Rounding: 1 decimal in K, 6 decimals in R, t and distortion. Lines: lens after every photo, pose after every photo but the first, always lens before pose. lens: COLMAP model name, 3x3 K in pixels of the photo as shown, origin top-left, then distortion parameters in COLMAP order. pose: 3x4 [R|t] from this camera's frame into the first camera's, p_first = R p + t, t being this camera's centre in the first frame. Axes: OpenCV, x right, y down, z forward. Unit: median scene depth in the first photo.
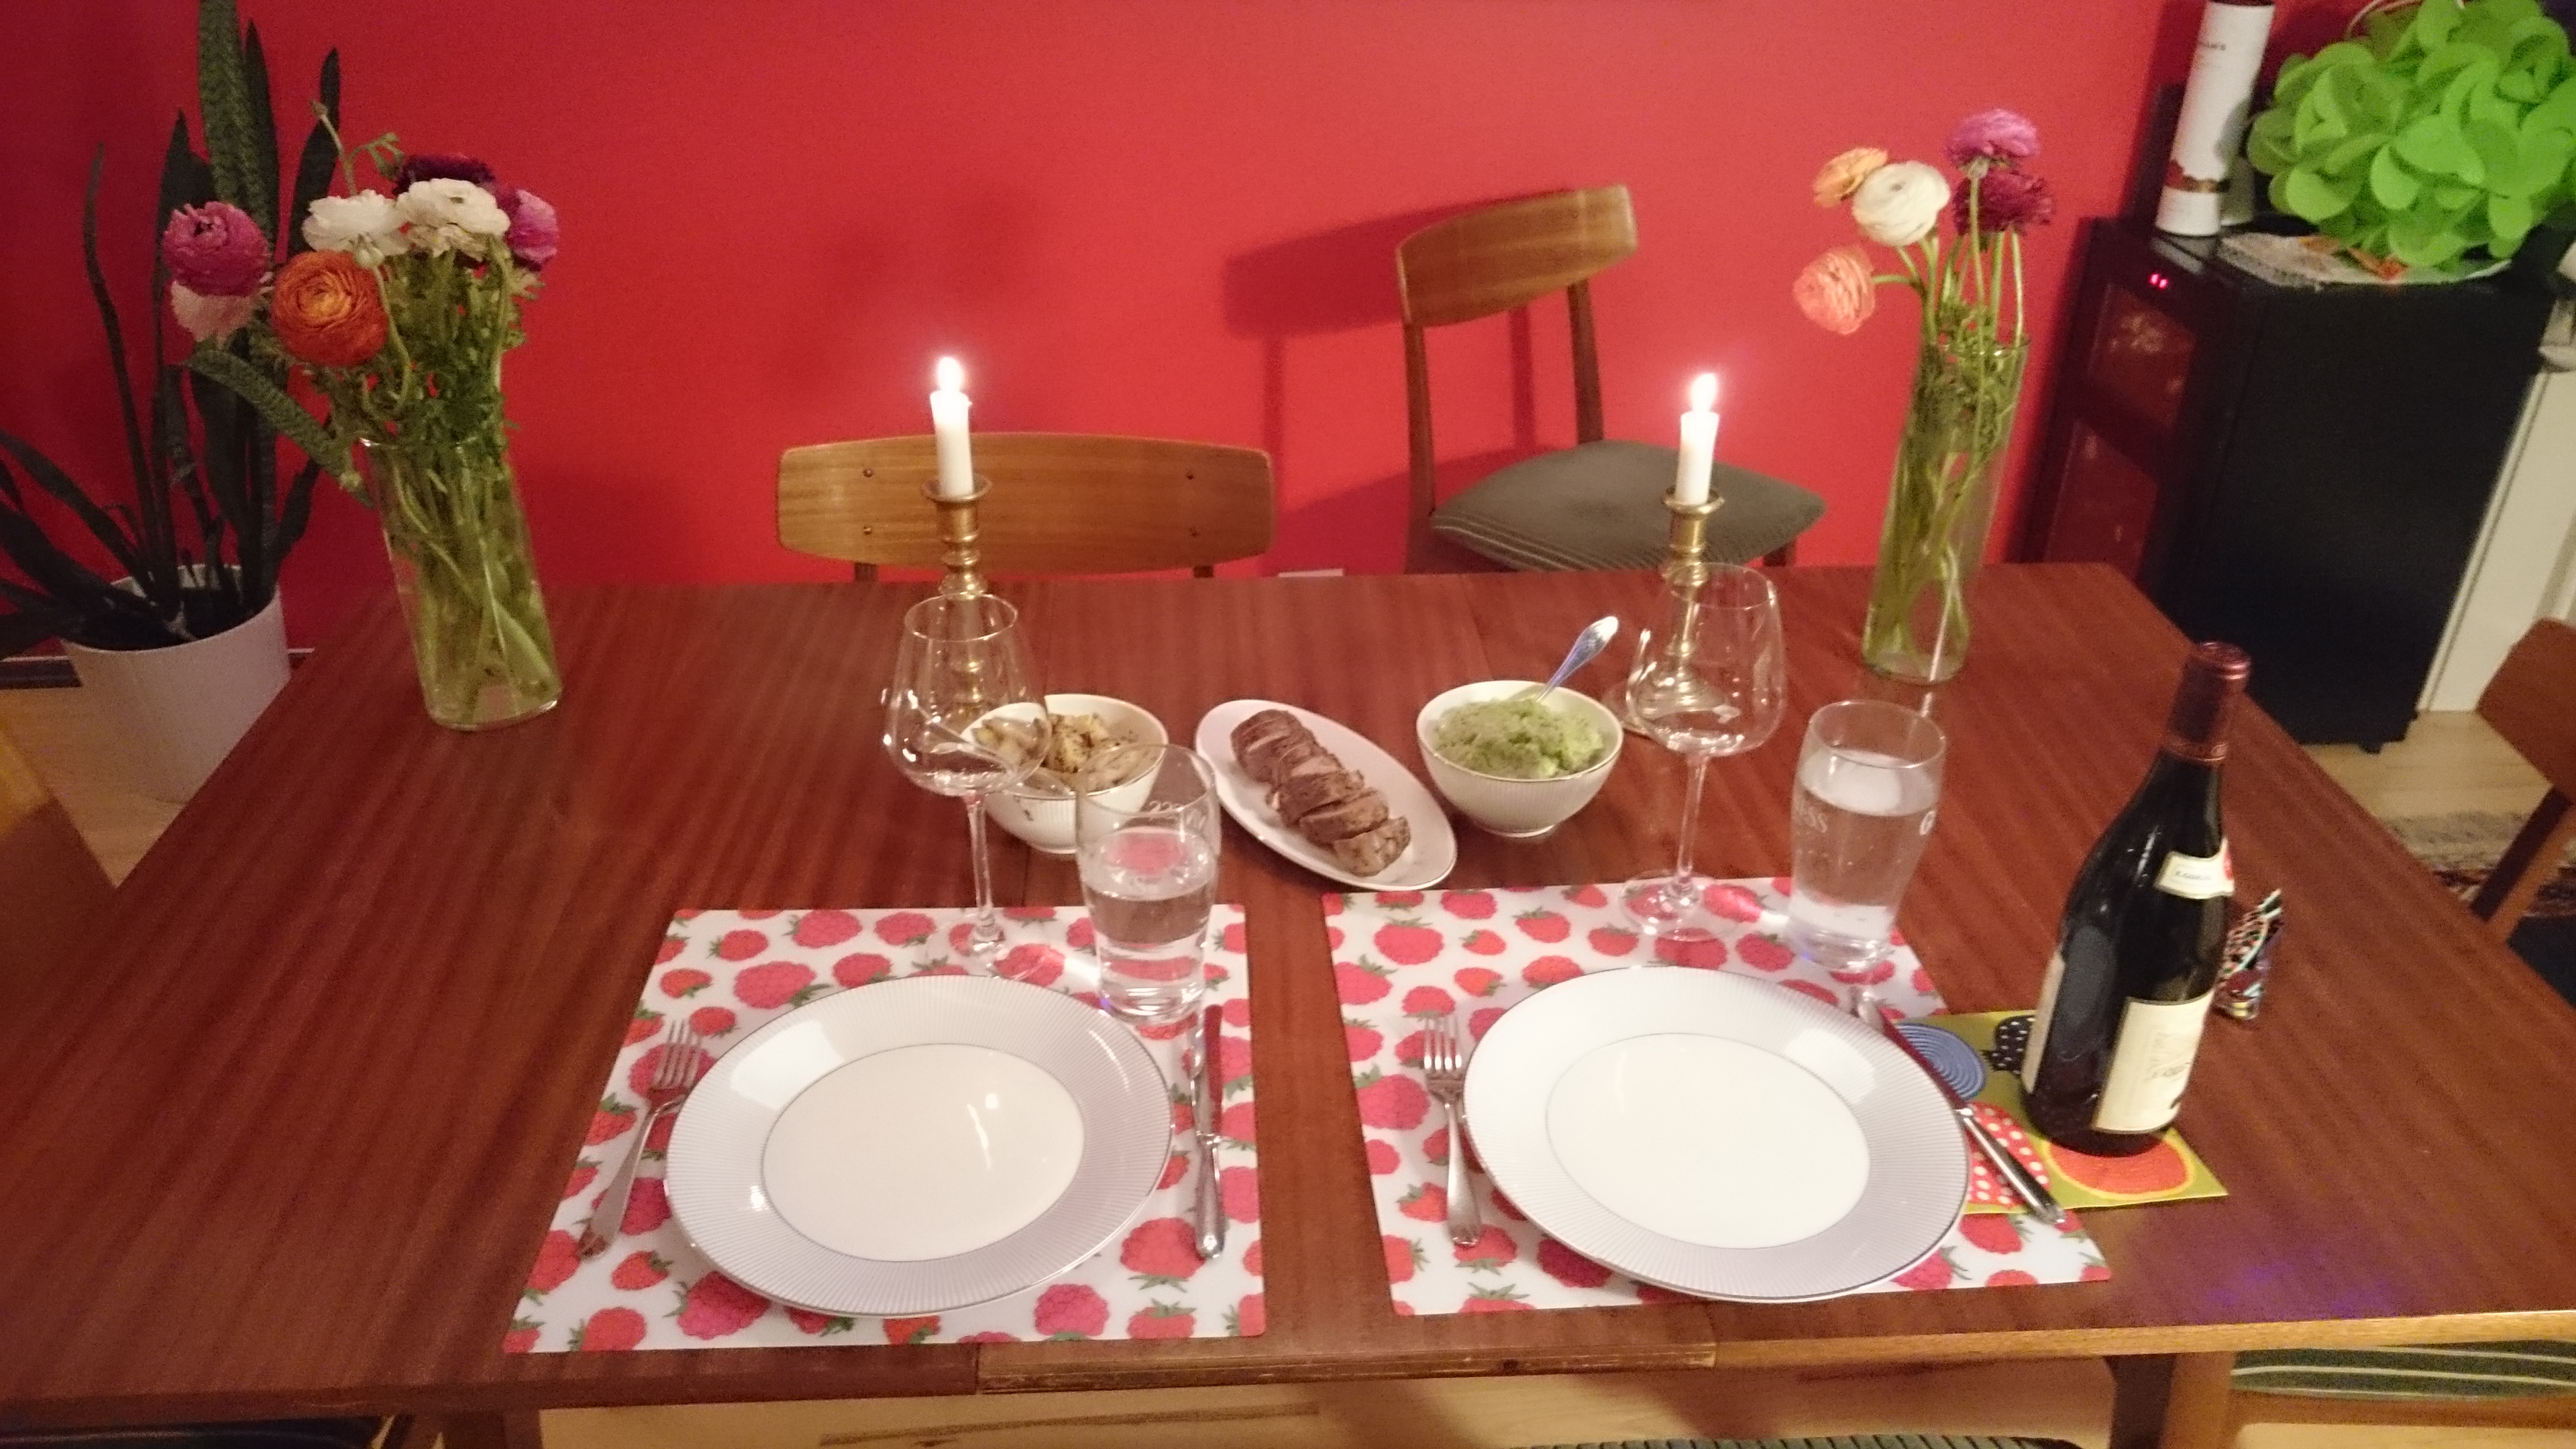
lens RADIAL K [[1905.2, 0, 1288.5], [0, 1905.2, 721.7], [0, 0, 1]] dist [-0.005610, -0.021800]
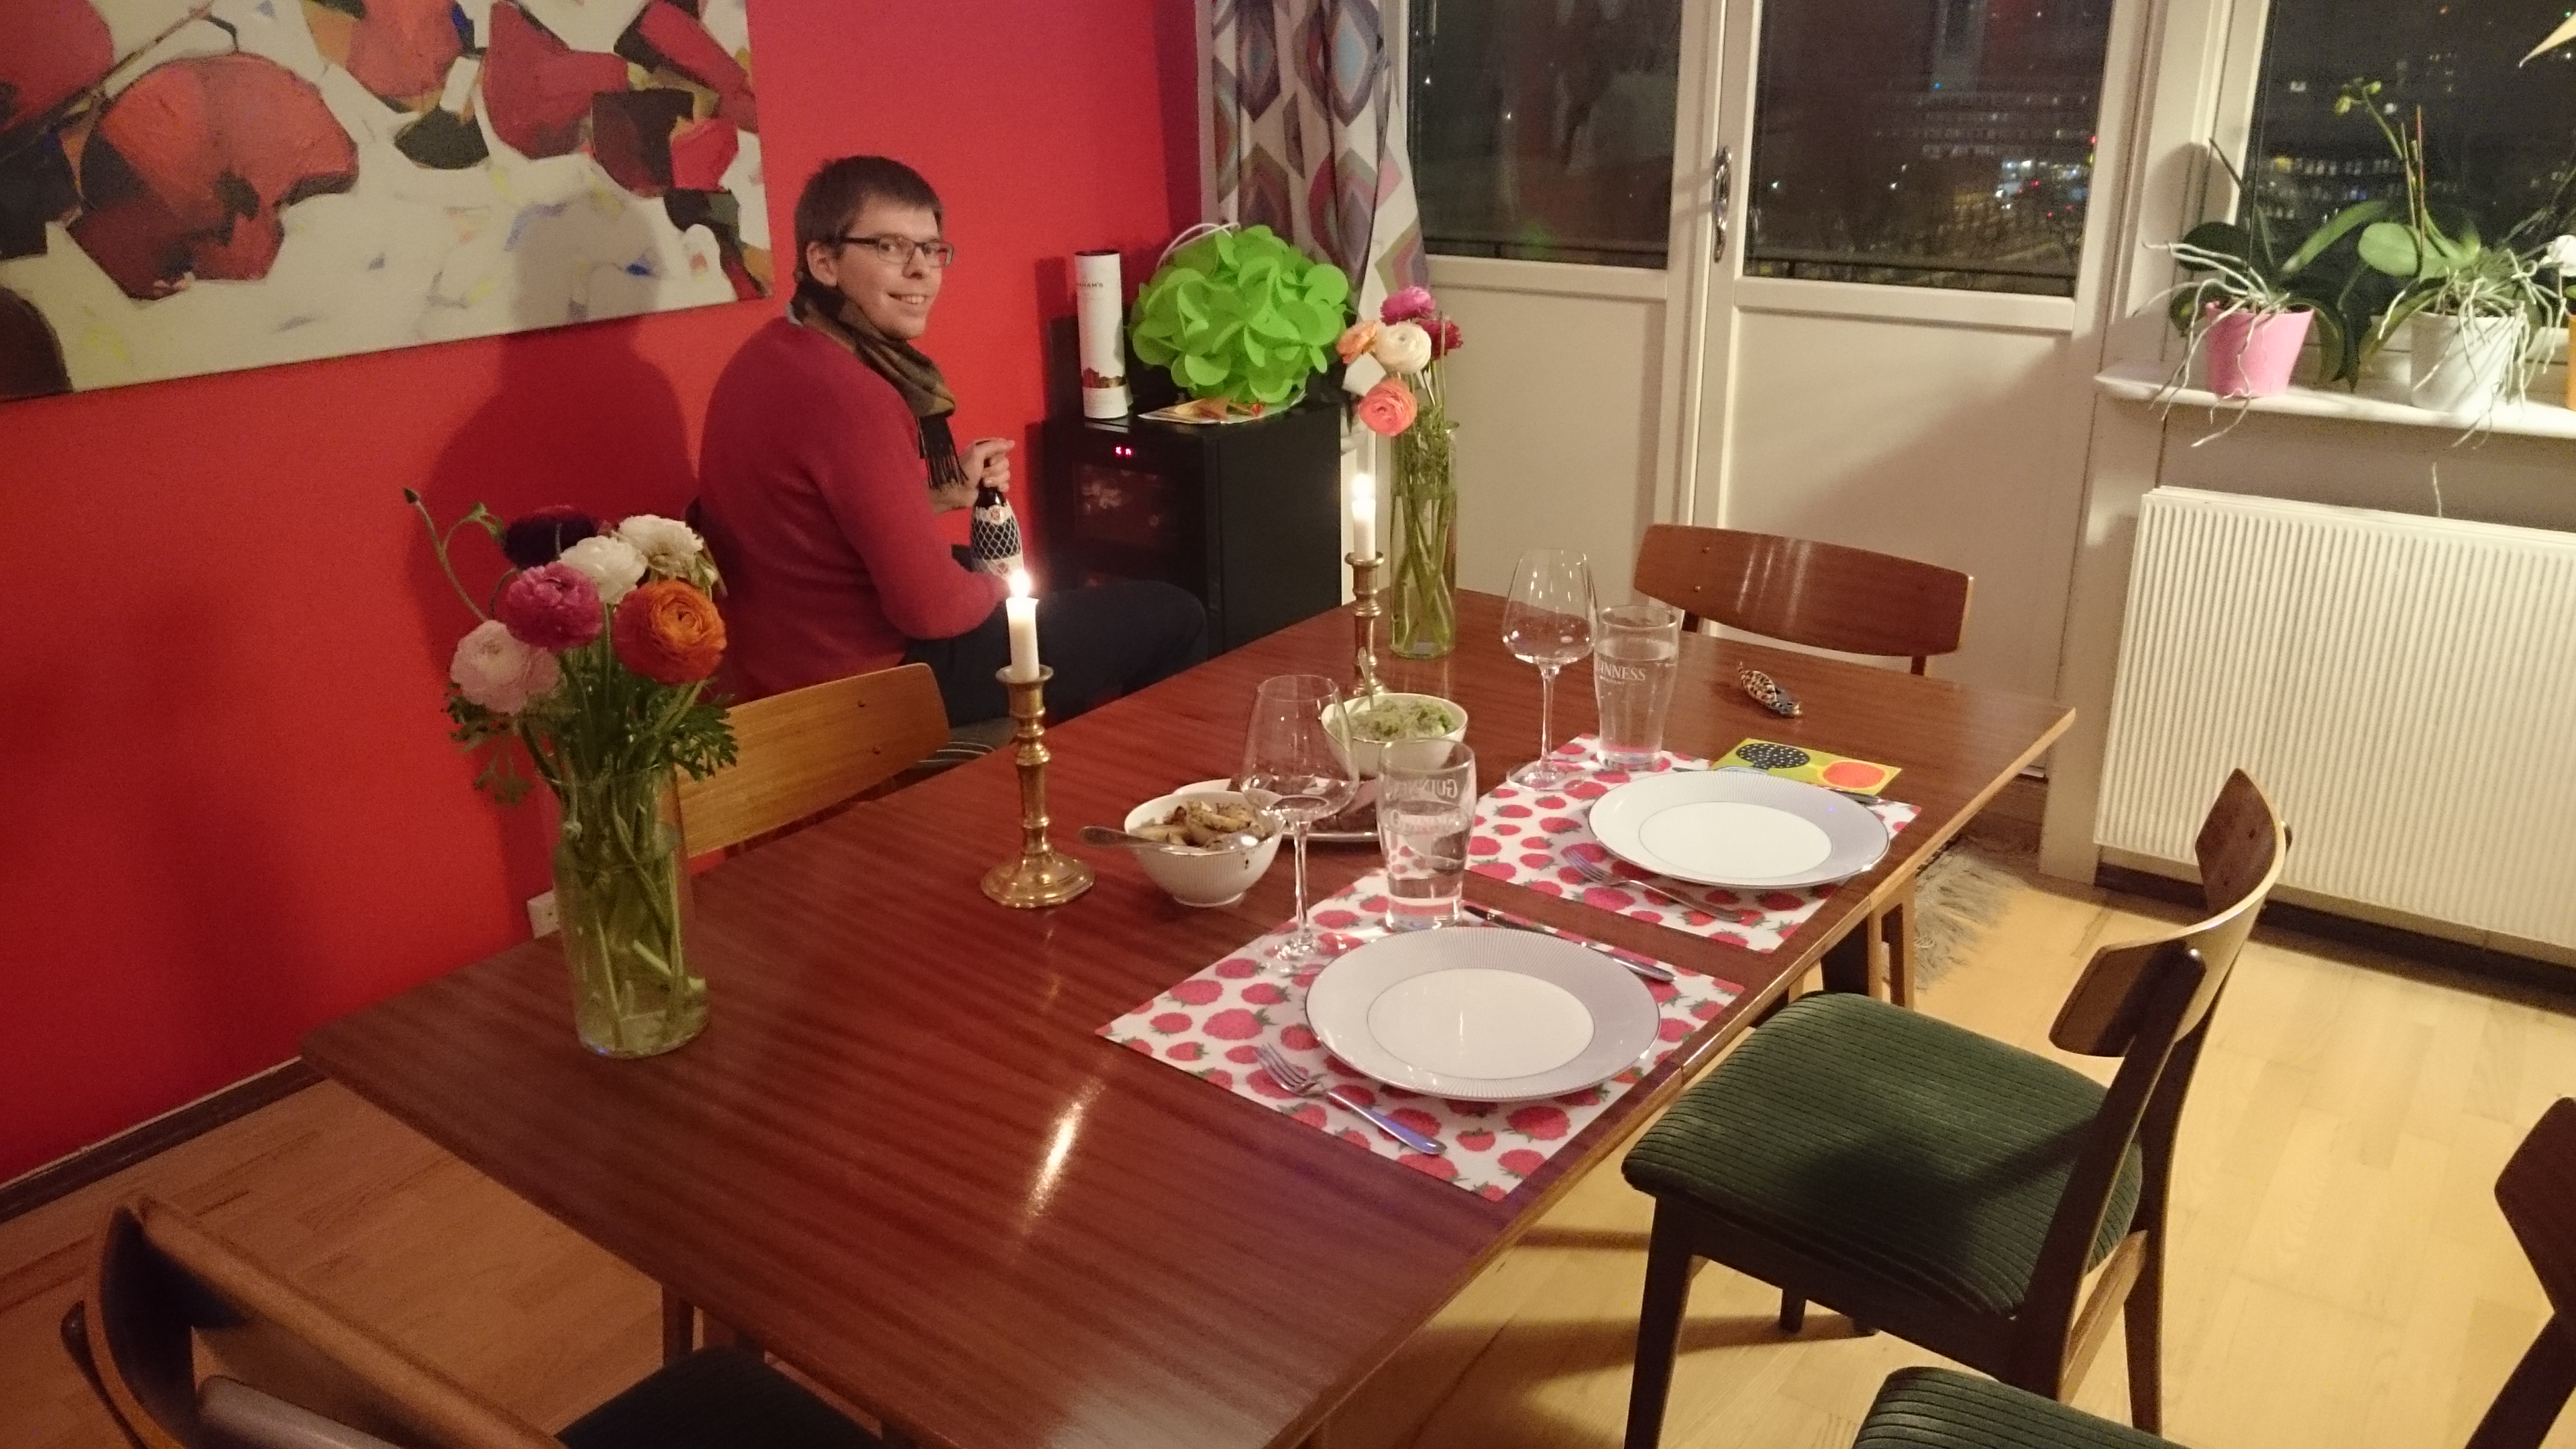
lens RADIAL K [[1905.2, 0, 1289.9], [0, 1905.2, 725.5], [0, 0, 1]] dist [-0.005610, -0.021800]
pose [[0.646816, -0.283198, 0.708116, -1.016424], [0.392454, 0.919724, 0.009346, -0.038538], [-0.653918, 0.271857, 0.706035, 0.035065]]
